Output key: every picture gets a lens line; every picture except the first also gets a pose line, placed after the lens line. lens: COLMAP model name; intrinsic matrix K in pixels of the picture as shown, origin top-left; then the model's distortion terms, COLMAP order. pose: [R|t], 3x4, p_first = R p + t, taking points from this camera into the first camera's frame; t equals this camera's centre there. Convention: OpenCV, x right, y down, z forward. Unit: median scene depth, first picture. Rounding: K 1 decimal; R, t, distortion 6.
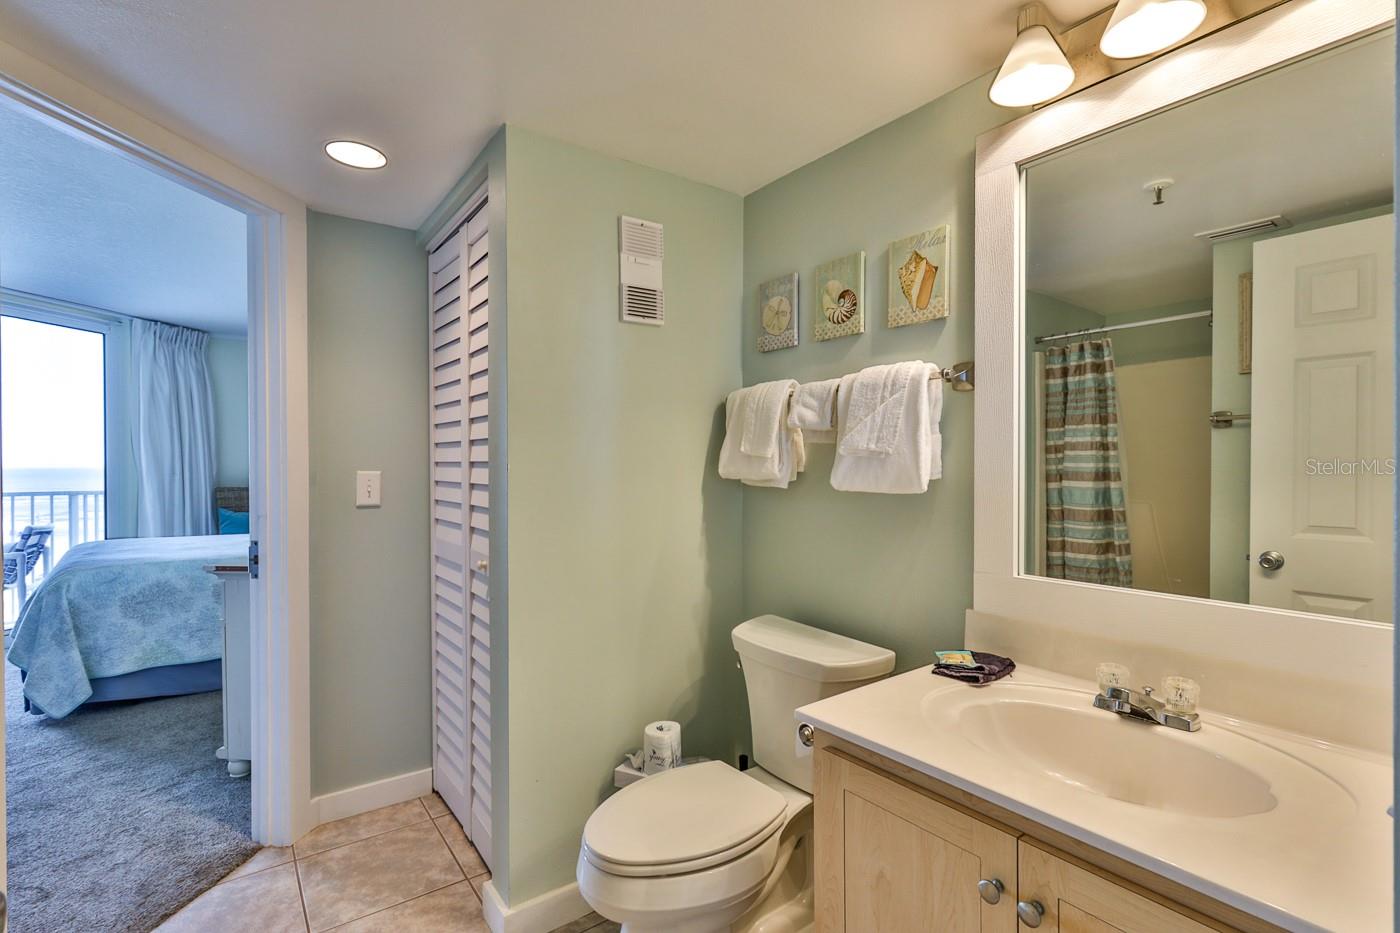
lens RADIAL K [[675.2, 0, 698.4], [0, 675.2, 473.7], [0, 0, 1]] dist [0.000886, 0.002446]
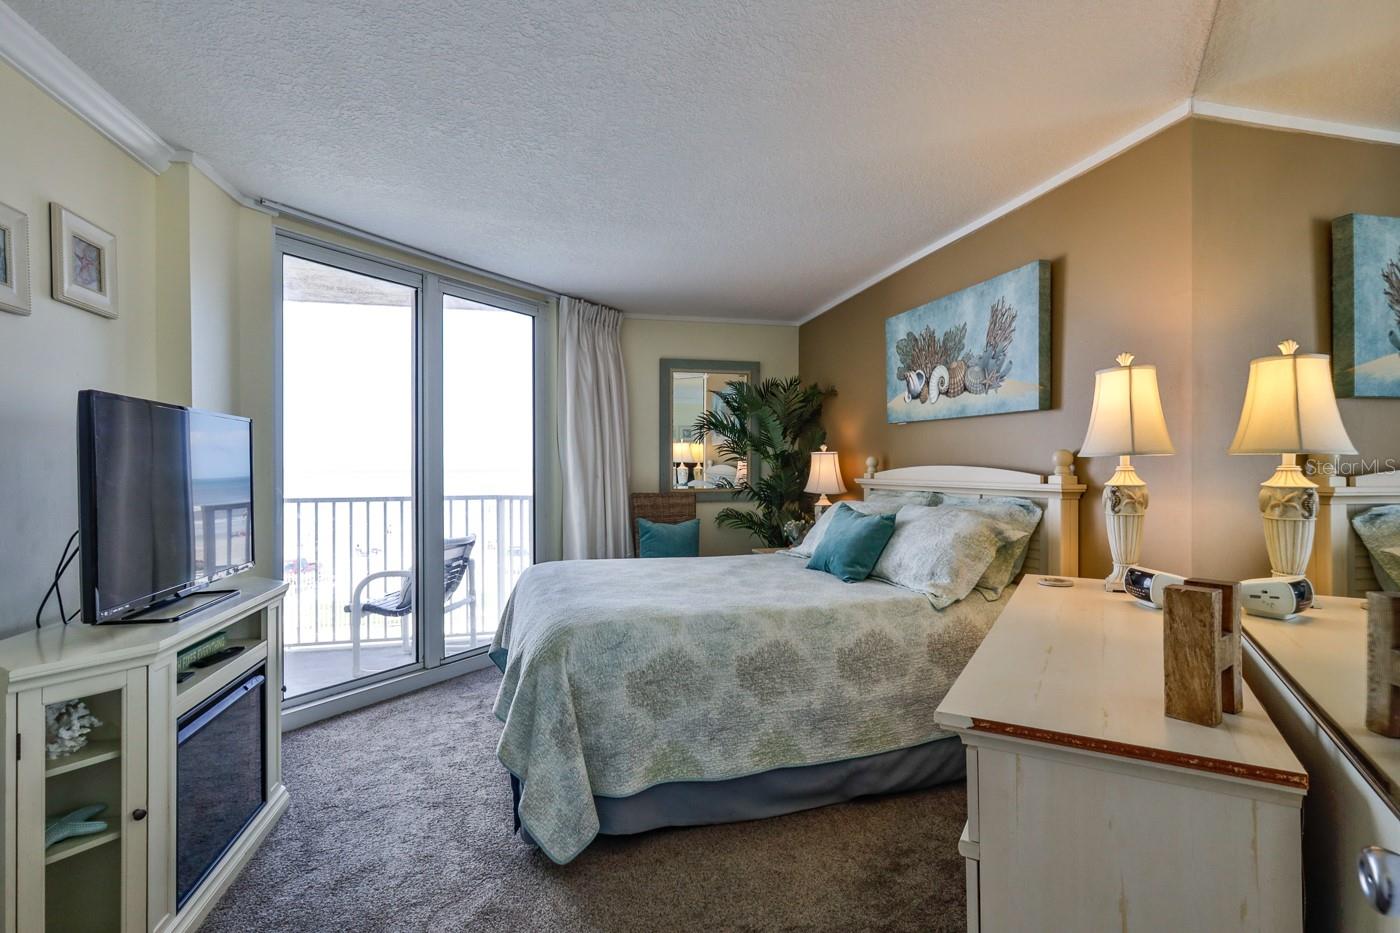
lens RADIAL K [[675.2, 0, 698.6], [0, 675.2, 466.2], [0, 0, 1]] dist [0.000886, 0.002446]
pose [[0.928288, 0.004069, -0.371840, -0.528297], [-0.007613, 0.999939, -0.008063, -0.010559], [0.371784, 0.010315, 0.928262, 0.404565]]
